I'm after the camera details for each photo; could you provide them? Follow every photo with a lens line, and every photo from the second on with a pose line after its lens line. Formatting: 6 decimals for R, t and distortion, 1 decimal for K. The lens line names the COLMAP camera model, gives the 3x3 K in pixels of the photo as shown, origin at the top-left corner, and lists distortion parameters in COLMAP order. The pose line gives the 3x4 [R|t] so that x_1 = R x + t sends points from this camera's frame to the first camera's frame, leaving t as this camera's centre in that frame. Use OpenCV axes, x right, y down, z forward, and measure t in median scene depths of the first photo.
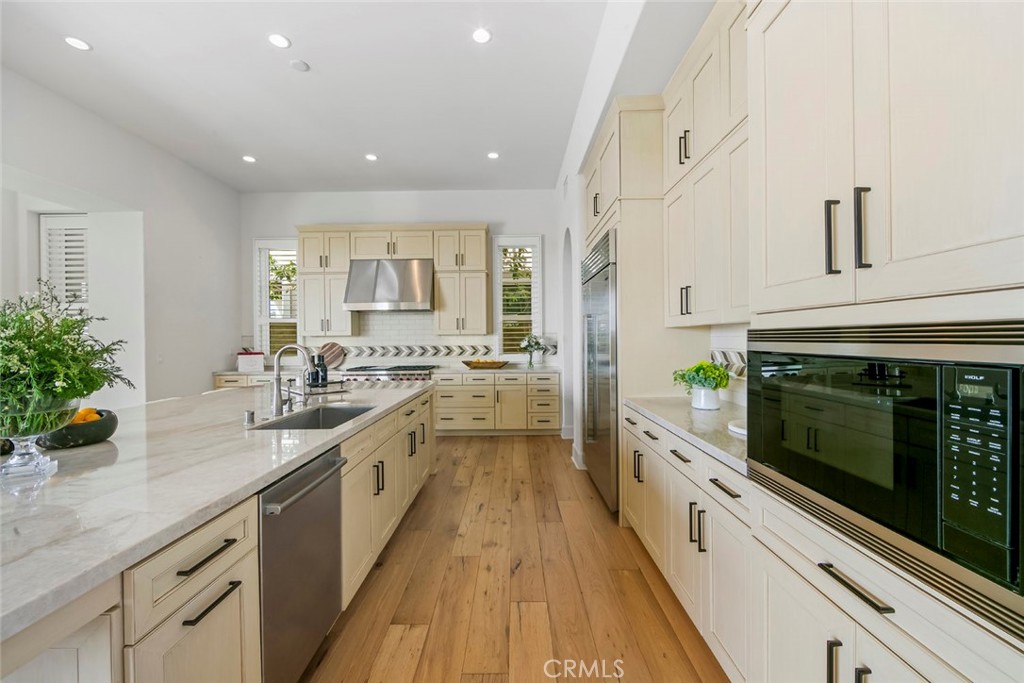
lens RADIAL K [[409.2, 0, 510.1], [0, 409.2, 344.3], [0, 0, 1]] dist [-0.003692, 0.000268]
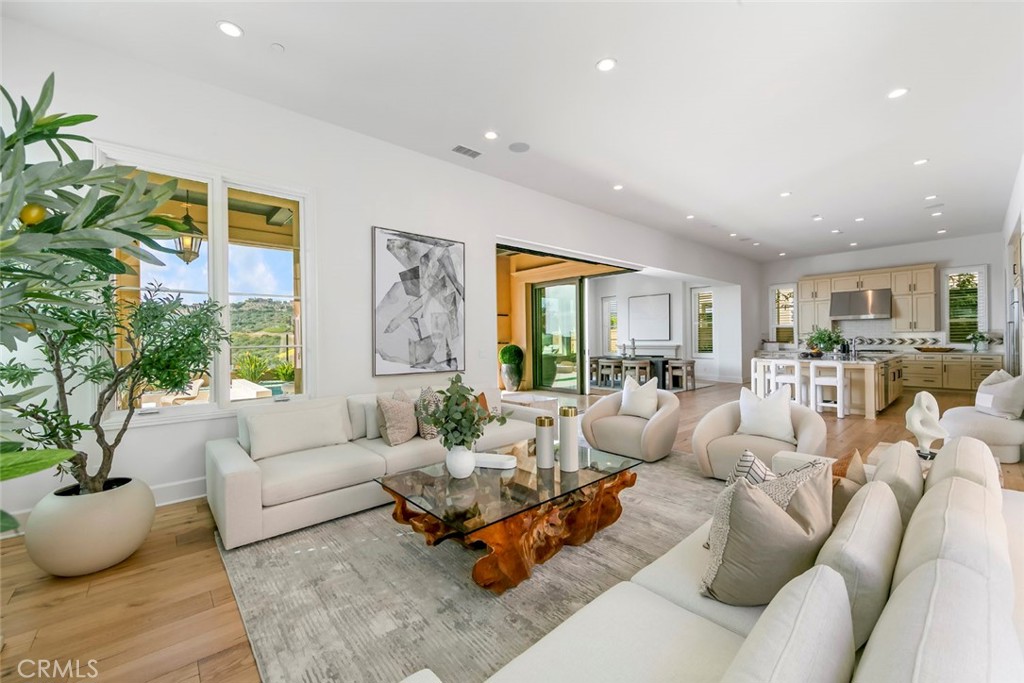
lens RADIAL K [[409.2, 0, 510.9], [0, 409.2, 339.4], [0, 0, 1]] dist [-0.003692, 0.000268]
pose [[0.664253, 0.001949, -0.747505, 0.034447], [-0.003893, 0.999992, -0.000852, 0.016034], [0.747497, 0.003476, 0.664256, -1.345562]]
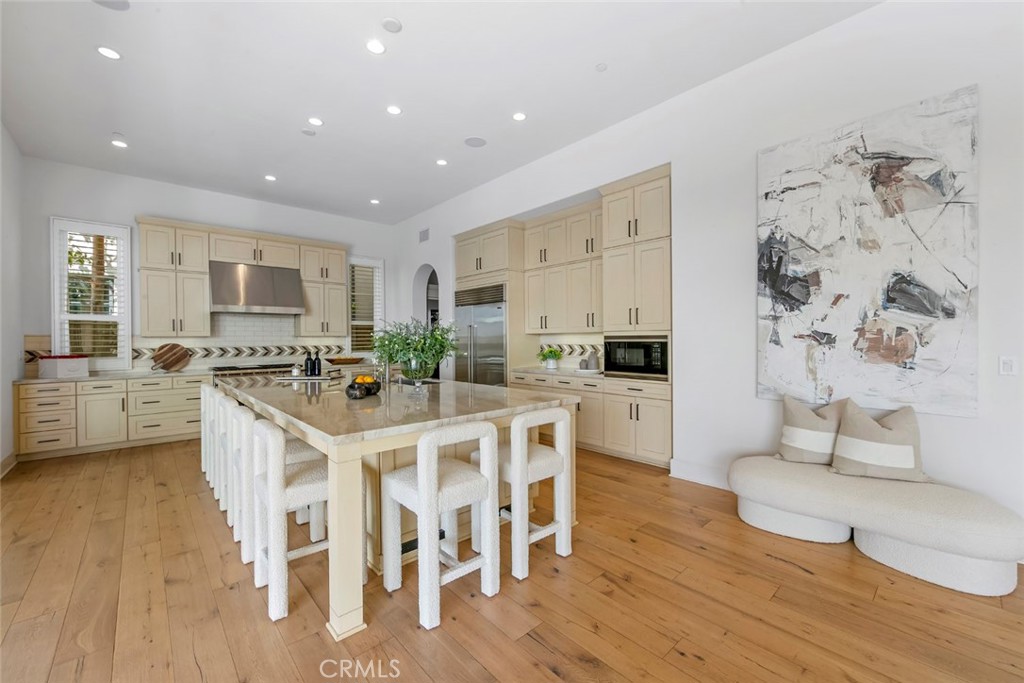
lens RADIAL K [[409.2, 0, 512.1], [0, 409.2, 340.5], [0, 0, 1]] dist [-0.003692, 0.000268]
pose [[0.735462, -0.000061, 0.677566, -0.519982], [0.010368, 0.999884, -0.011164, 0.007747], [-0.677486, 0.015236, 0.735377, -0.233755]]
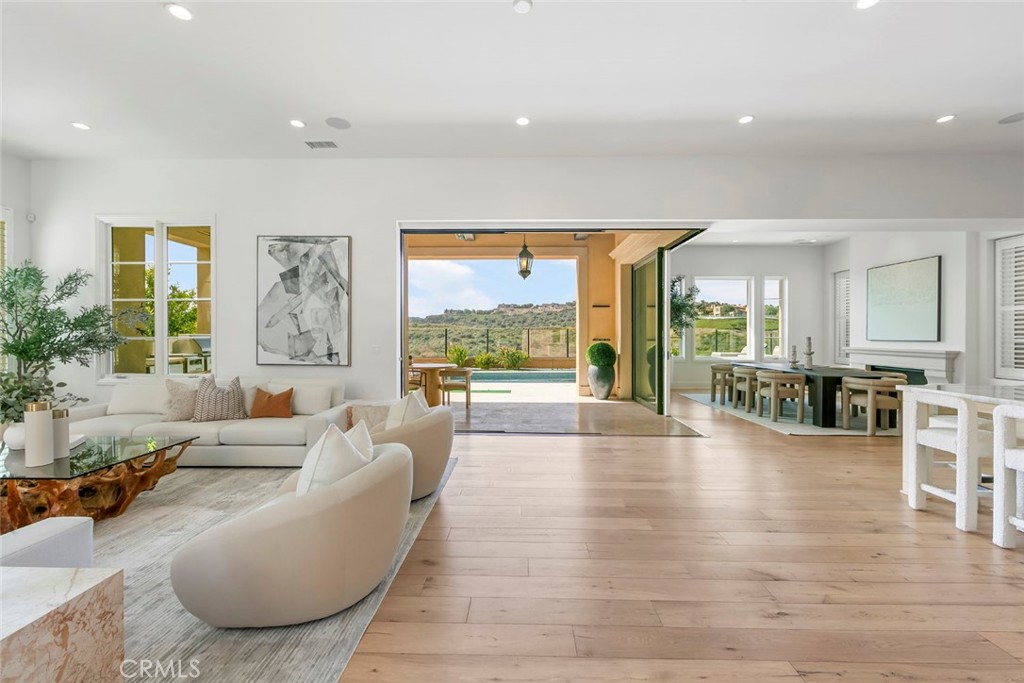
lens RADIAL K [[409.2, 0, 513.2], [0, 409.2, 338.1], [0, 0, 1]] dist [-0.003692, 0.000268]
pose [[-0.011391, 0.014800, -0.999826, 0.174350], [-0.015609, 0.999766, 0.014977, 0.005258], [0.999813, 0.015777, -0.011157, -0.471177]]
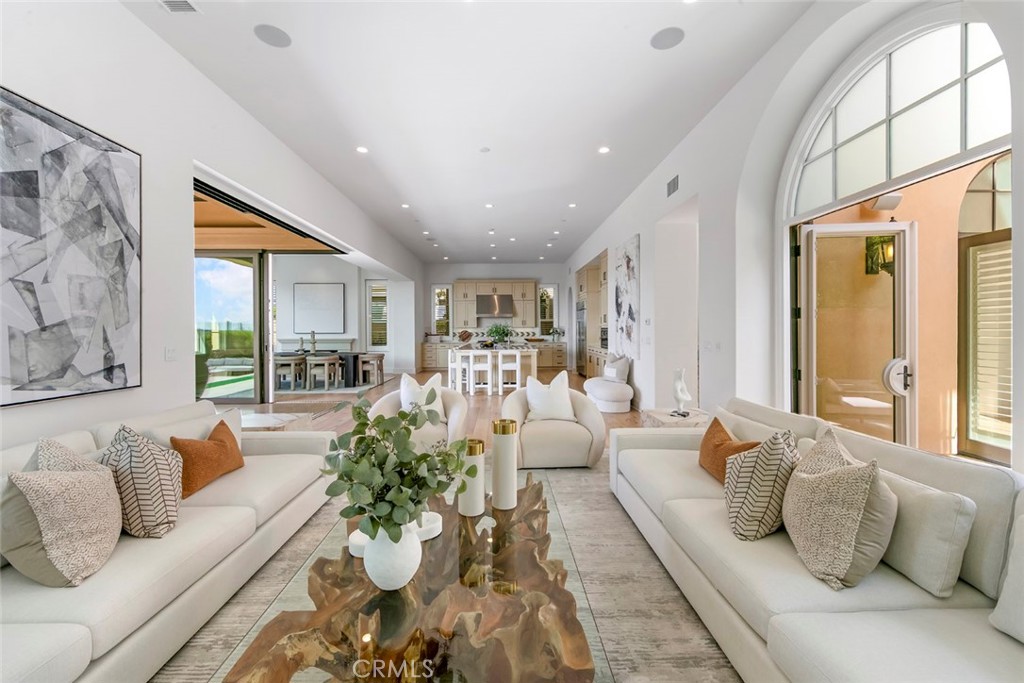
lens RADIAL K [[409.2, 0, 509.1], [0, 409.2, 332.9], [0, 0, 1]] dist [-0.003692, 0.000268]
pose [[0.999608, 0.003302, 0.027801, -0.268920], [-0.003166, 0.999983, -0.004925, 0.020639], [-0.027817, 0.004835, 0.999601, -1.331044]]
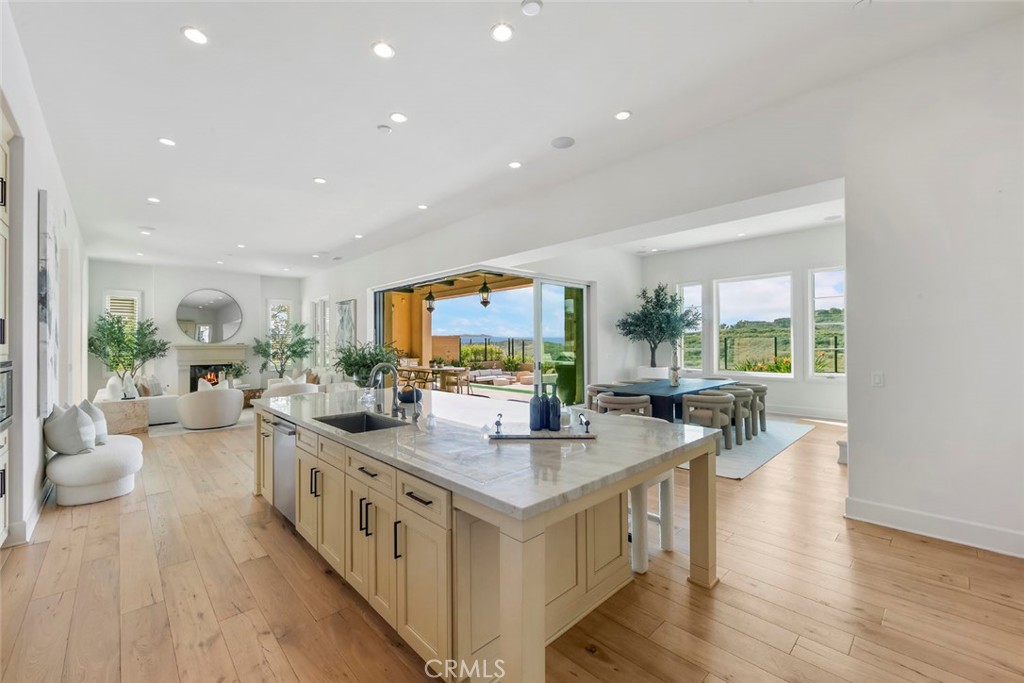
lens RADIAL K [[409.2, 0, 512.3], [0, 409.2, 341.8], [0, 0, 1]] dist [-0.003692, 0.000268]
pose [[-0.712596, 0.011038, -0.701488, 0.033821], [0.005108, 0.999931, 0.010545, -0.031436], [0.701556, 0.003931, -0.712604, 0.857304]]
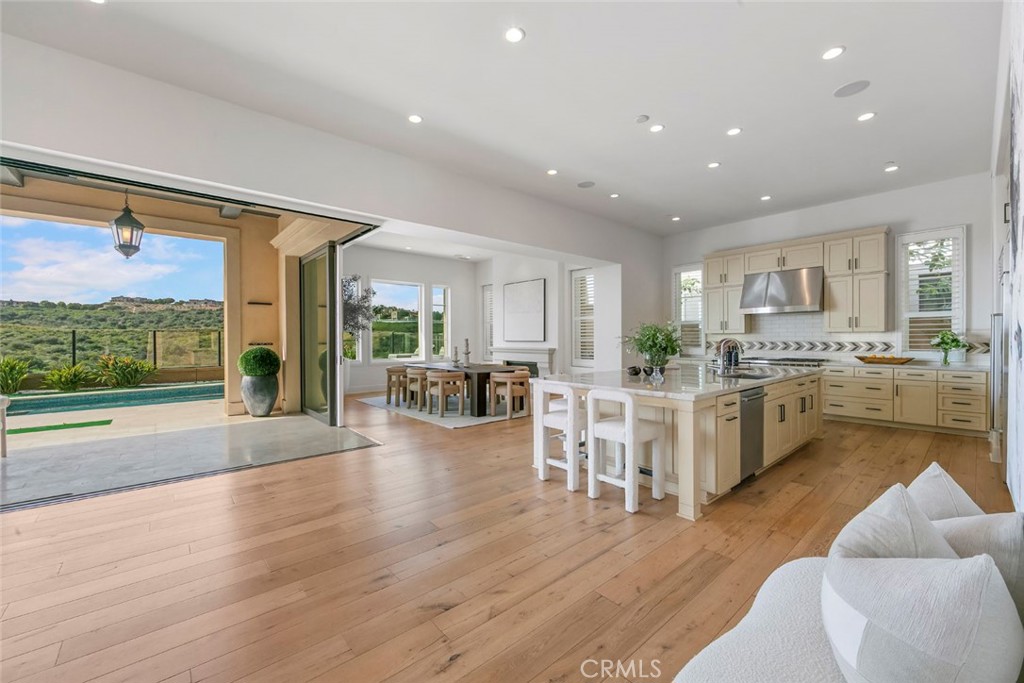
lens RADIAL K [[409.2, 0, 508.9], [0, 409.2, 338.4], [0, 0, 1]] dist [-0.003692, 0.000268]
pose [[0.662346, 0.006067, -0.749174, 0.087621], [-0.010912, 0.999939, -0.001550, 0.005763], [0.749119, 0.009202, 0.662372, -0.419047]]
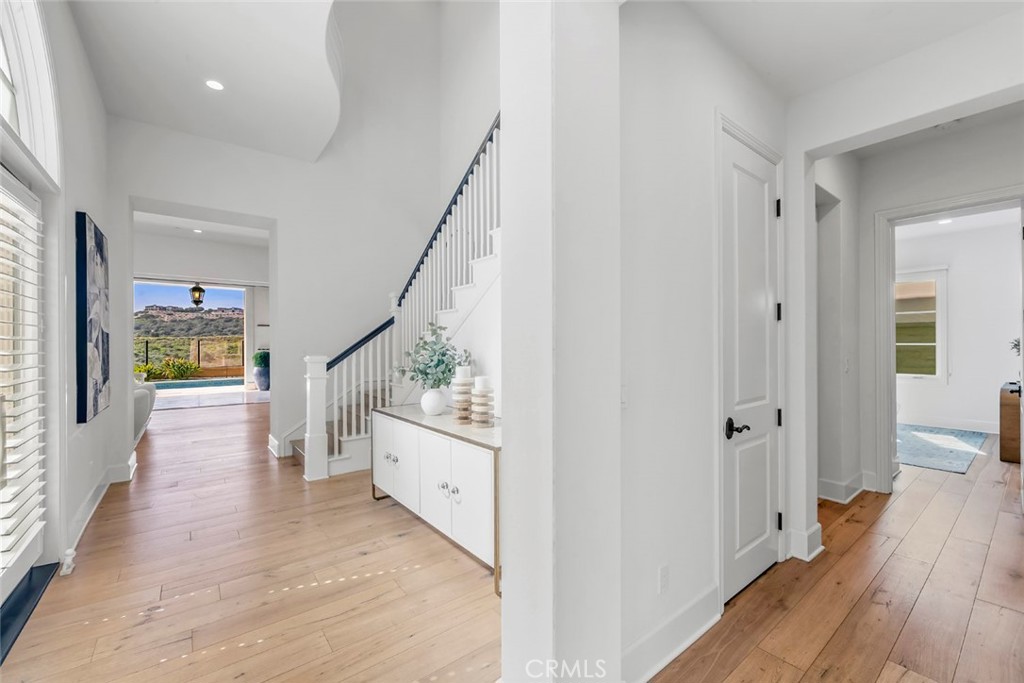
lens RADIAL K [[409.2, 0, 507.8], [0, 409.2, 340.1], [0, 0, 1]] dist [-0.003692, 0.000268]
pose [[0.627068, -0.004750, -0.778950, 1.123097], [-0.011507, 0.999816, -0.015360, -0.001673], [0.778880, 0.018595, 0.626898, -0.511187]]
